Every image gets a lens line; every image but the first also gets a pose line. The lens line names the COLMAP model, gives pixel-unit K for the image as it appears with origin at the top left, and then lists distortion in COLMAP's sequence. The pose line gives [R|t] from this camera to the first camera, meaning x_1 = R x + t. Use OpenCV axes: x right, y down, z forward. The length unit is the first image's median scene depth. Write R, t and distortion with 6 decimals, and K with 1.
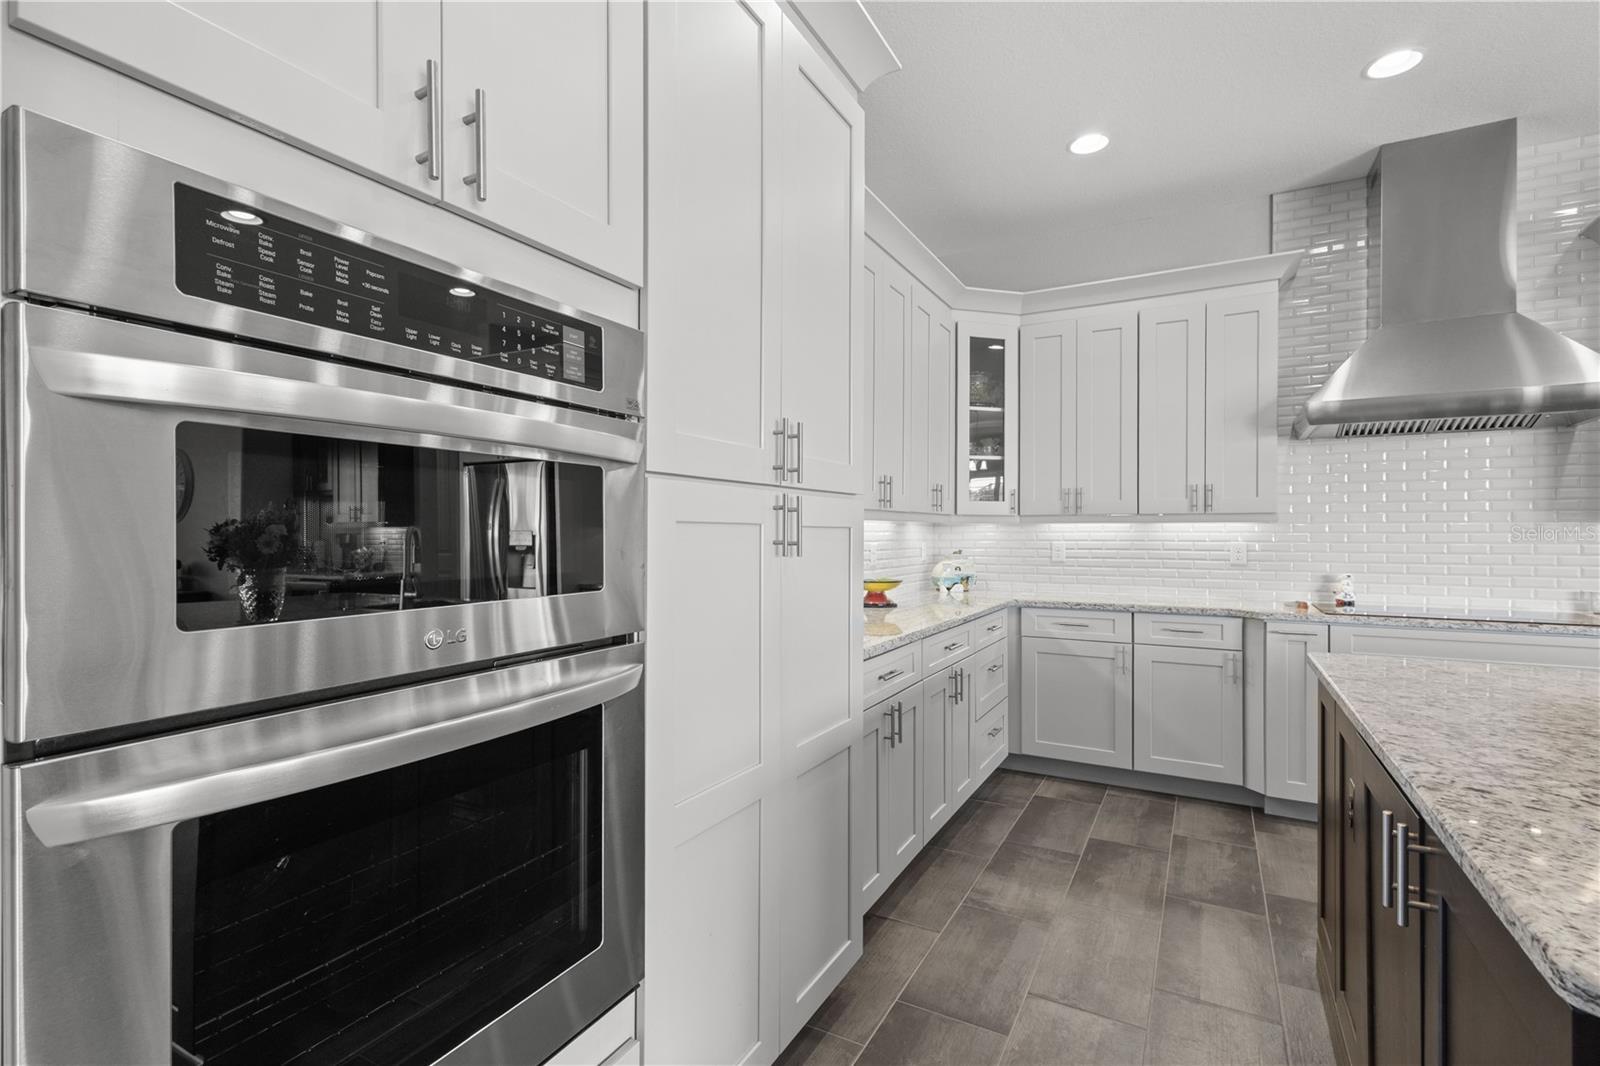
lens RADIAL K [[740.6, 0, 800.0], [0, 740.6, 533.0], [0, 0, 1]] dist [0.002829, 0.000343]
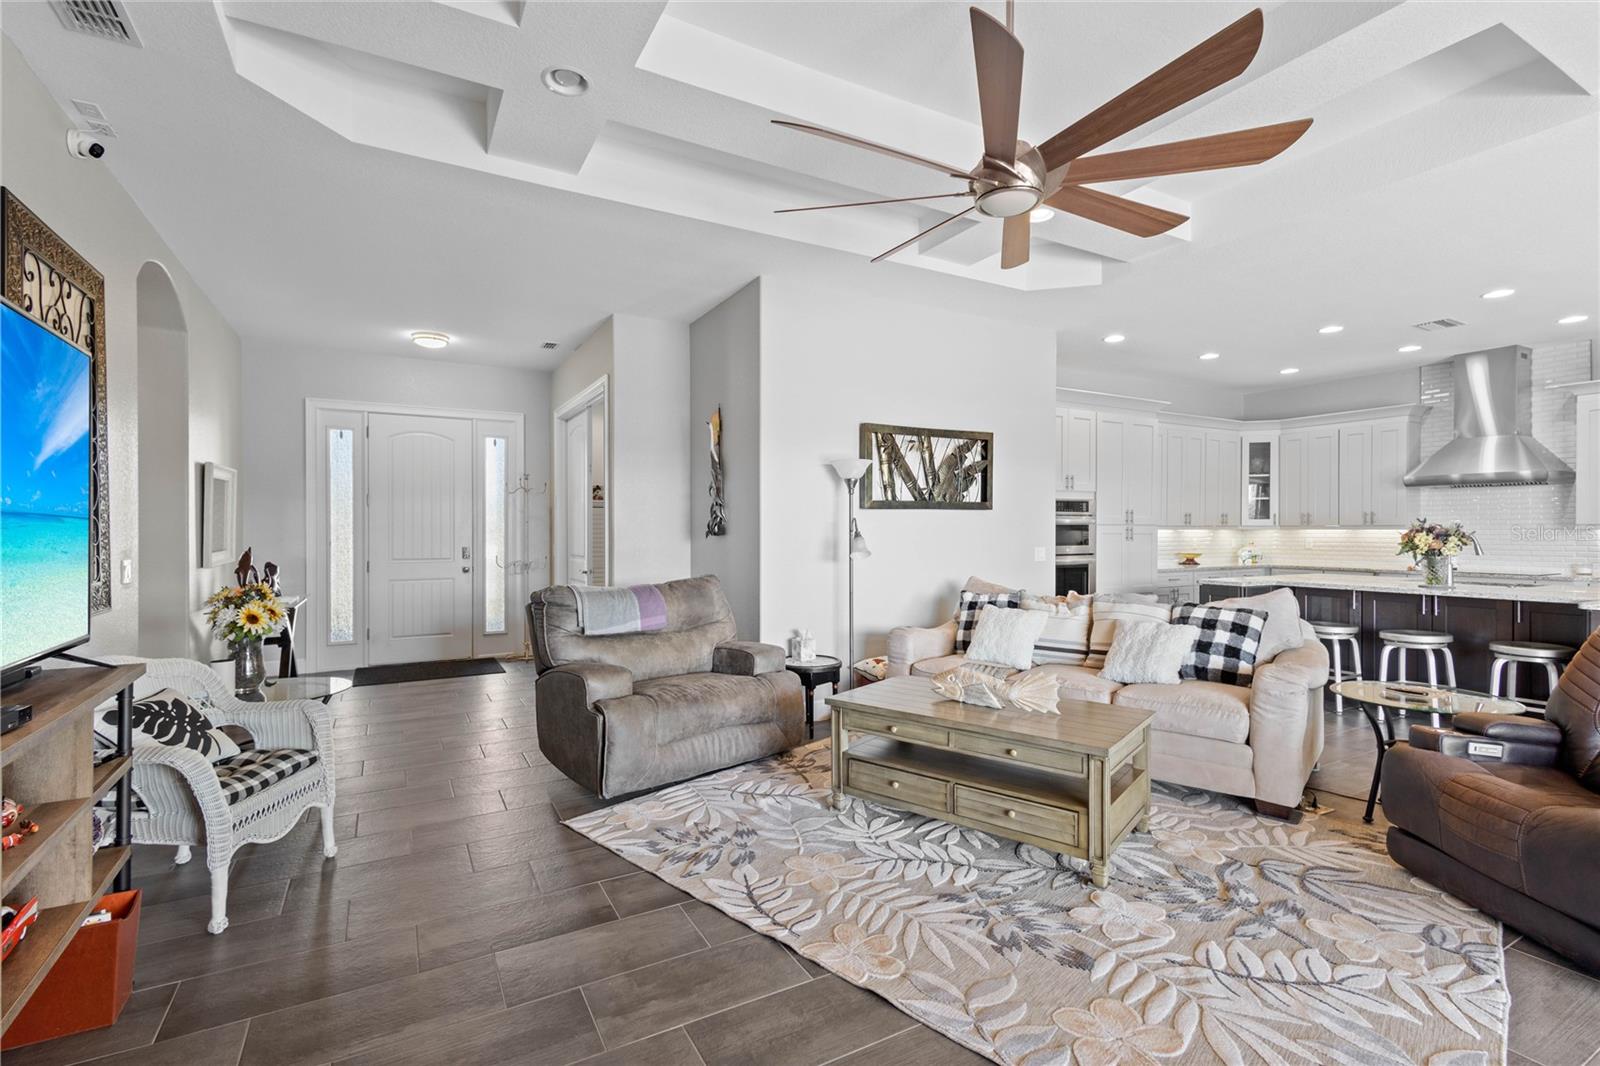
lens RADIAL K [[725.1, 0, 800.0], [0, 725.1, 533.0], [0, 0, 1]] dist [0.009422, -0.000025]
pose [[0.847303, 0.001483, -0.531108, 0.269515], [0.001319, 0.999987, 0.004896, -0.016710], [0.531108, -0.004849, 0.847290, -1.609479]]
